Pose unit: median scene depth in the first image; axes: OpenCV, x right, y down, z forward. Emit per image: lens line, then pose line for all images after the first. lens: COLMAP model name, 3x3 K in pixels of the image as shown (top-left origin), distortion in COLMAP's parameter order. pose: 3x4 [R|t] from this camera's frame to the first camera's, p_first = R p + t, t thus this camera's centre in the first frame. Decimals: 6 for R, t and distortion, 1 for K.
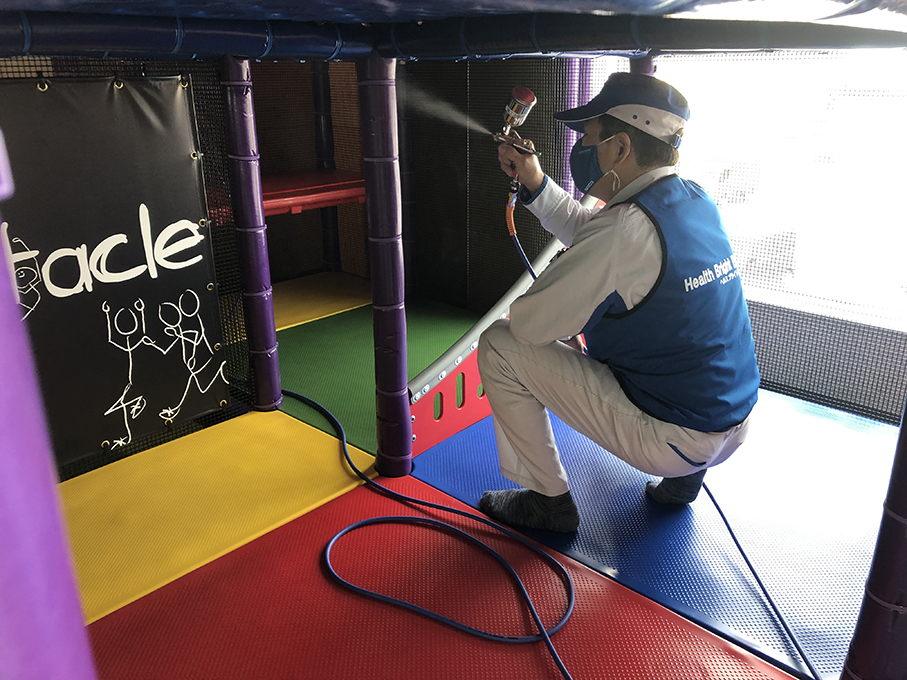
lens RADIAL K [[747.3, 0, 446.9], [0, 747.3, 323.4], [0, 0, 1]] dist [-0.002836, -0.006984]
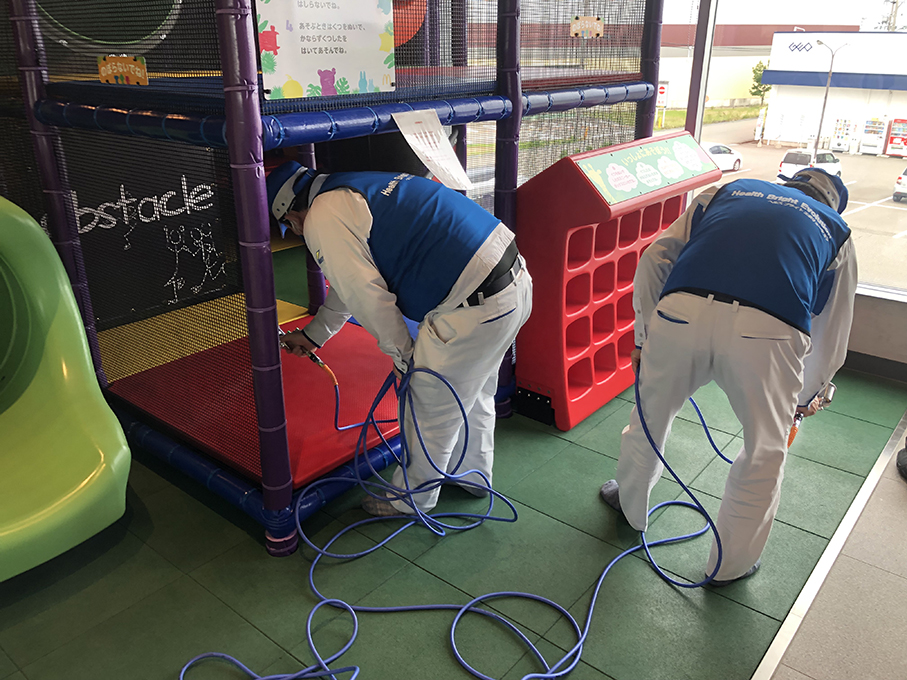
lens RADIAL K [[747.3, 0, 446.9], [0, 747.3, 323.4], [0, 0, 1]] dist [-0.002836, -0.006984]
pose [[0.998671, -0.027974, 0.043278, 0.183700], [0.027573, 0.999572, 0.009818, 0.219859], [-0.043534, -0.008611, 0.999015, -0.961418]]
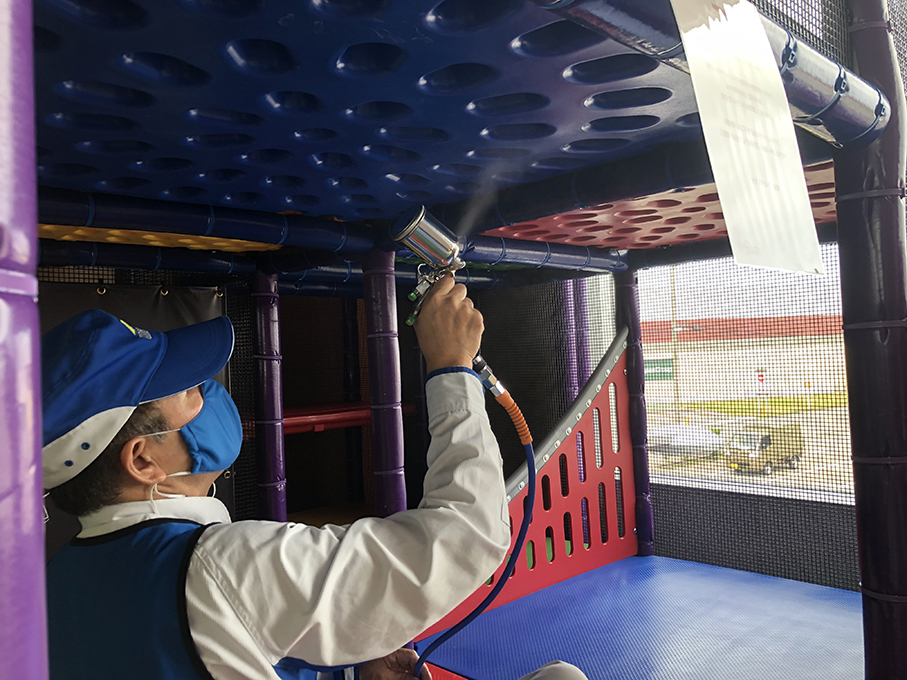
lens RADIAL K [[747.3, 0, 446.9], [0, 747.3, 323.4], [0, 0, 1]] dist [-0.002836, -0.006984]
pose [[0.997455, -0.043387, -0.056575, 0.071593], [0.018032, 0.921243, -0.388569, 0.194274], [0.068978, 0.386560, 0.919681, -0.040412]]
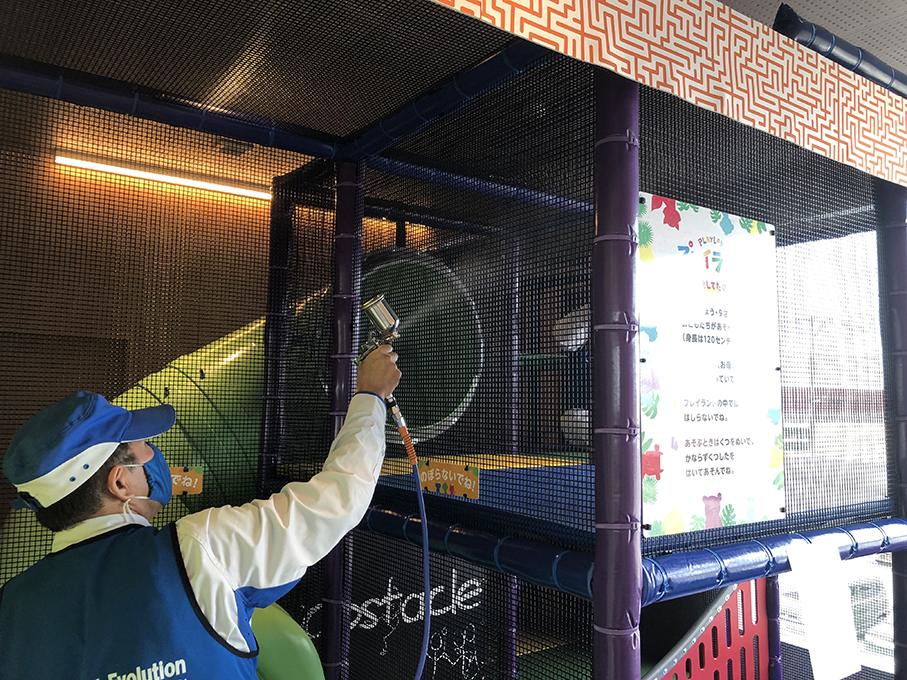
lens RADIAL K [[747.3, 0, 446.9], [0, 747.3, 323.4], [0, 0, 1]] dist [-0.002836, -0.006984]
pose [[0.976512, -0.015925, -0.214872, -0.038894], [-0.078975, 0.901403, -0.425718, 0.063845], [0.200466, 0.432688, 0.878973, -0.744457]]
